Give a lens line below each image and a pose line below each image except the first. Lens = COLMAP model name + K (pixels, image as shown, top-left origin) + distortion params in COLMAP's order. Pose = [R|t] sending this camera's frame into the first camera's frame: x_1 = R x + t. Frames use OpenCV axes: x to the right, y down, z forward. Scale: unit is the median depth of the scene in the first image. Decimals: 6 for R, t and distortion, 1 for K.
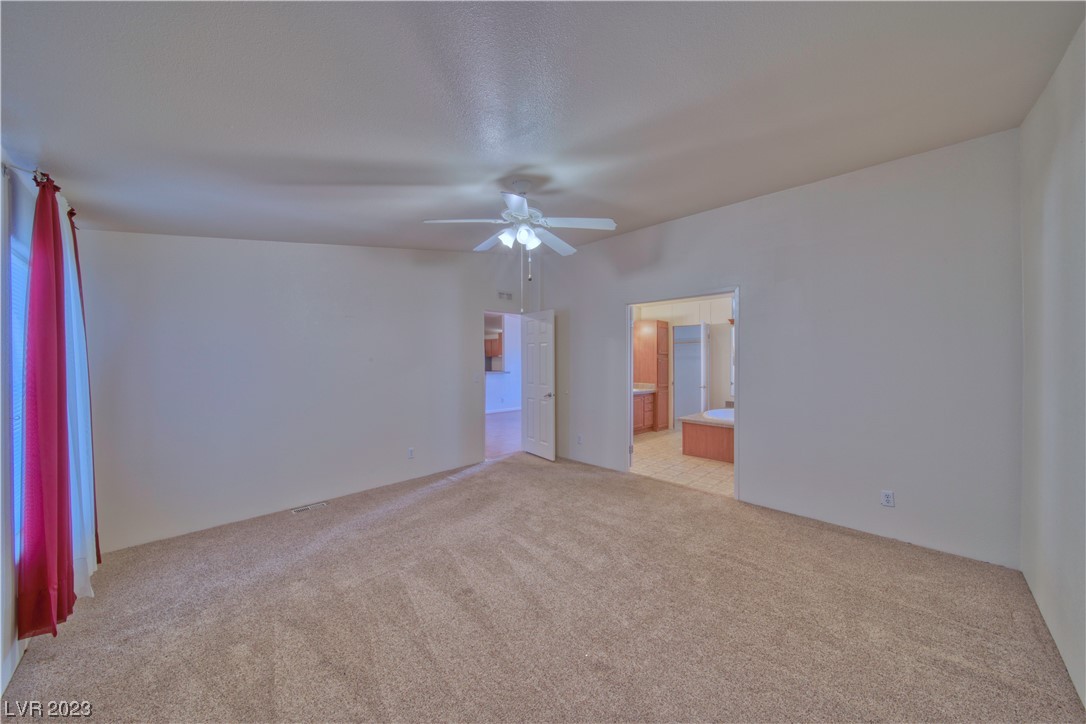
lens RADIAL K [[380.9, 0, 546.9], [0, 380.9, 361.2], [0, 0, 1]] dist [-0.001749, -0.000951]
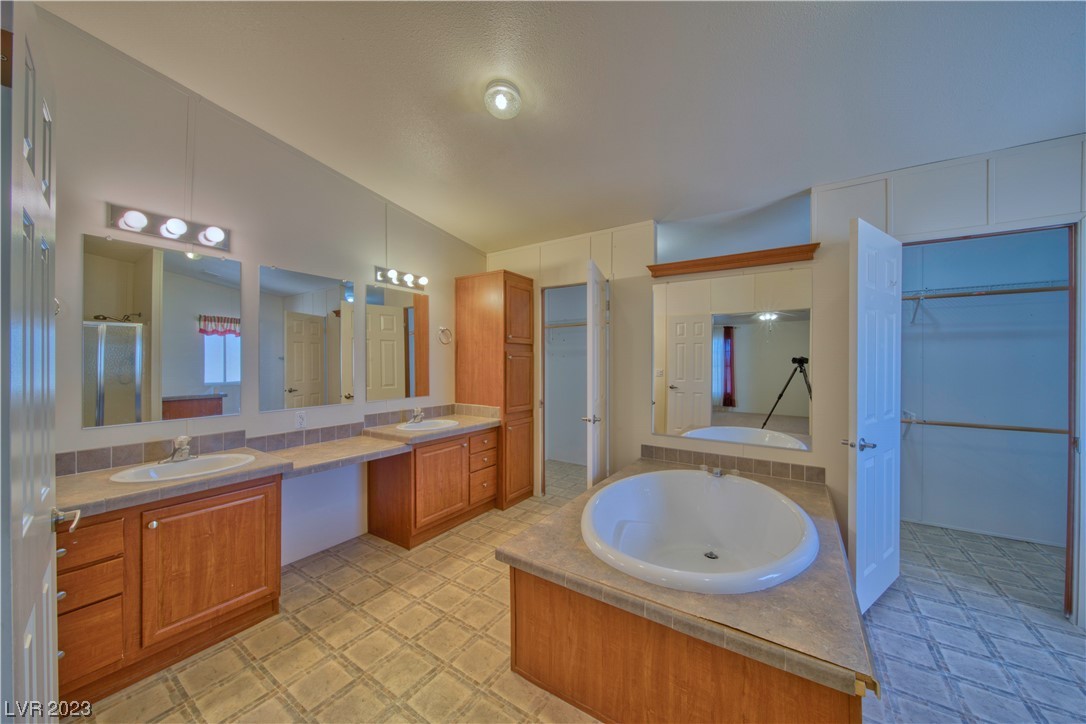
lens RADIAL K [[380.9, 0, 543.2], [0, 380.9, 357.5], [0, 0, 1]] dist [-0.001749, -0.000951]
pose [[0.980487, -0.000409, 0.196583, 0.244148], [0.002684, 0.999932, -0.011309, 0.004249], [-0.196566, 0.011616, 0.980422, 0.533196]]
